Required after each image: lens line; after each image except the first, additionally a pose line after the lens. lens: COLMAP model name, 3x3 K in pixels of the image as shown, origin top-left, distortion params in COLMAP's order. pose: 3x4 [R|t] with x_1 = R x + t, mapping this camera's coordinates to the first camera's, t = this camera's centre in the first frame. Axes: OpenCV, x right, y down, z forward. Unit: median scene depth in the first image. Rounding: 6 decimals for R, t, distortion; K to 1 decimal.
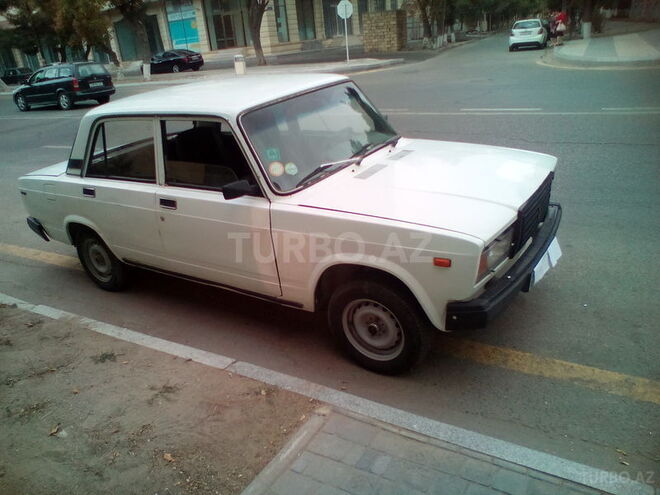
lens RADIAL K [[519.2, 0, 317.4], [0, 519.2, 247.6], [0, 0, 1]] dist [-0.024614, -0.008769]
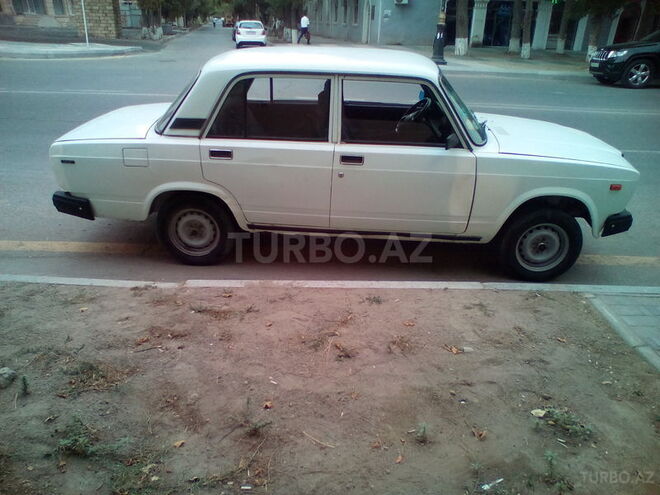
lens RADIAL K [[519.2, 0, 317.4], [0, 519.2, 247.6], [0, 0, 1]] dist [-0.024614, -0.008769]
pose [[0.854908, -0.098081, 0.509424, -0.802321], [0.093275, 0.995024, 0.035043, 0.044395], [-0.510326, 0.017558, 0.859802, 0.116103]]
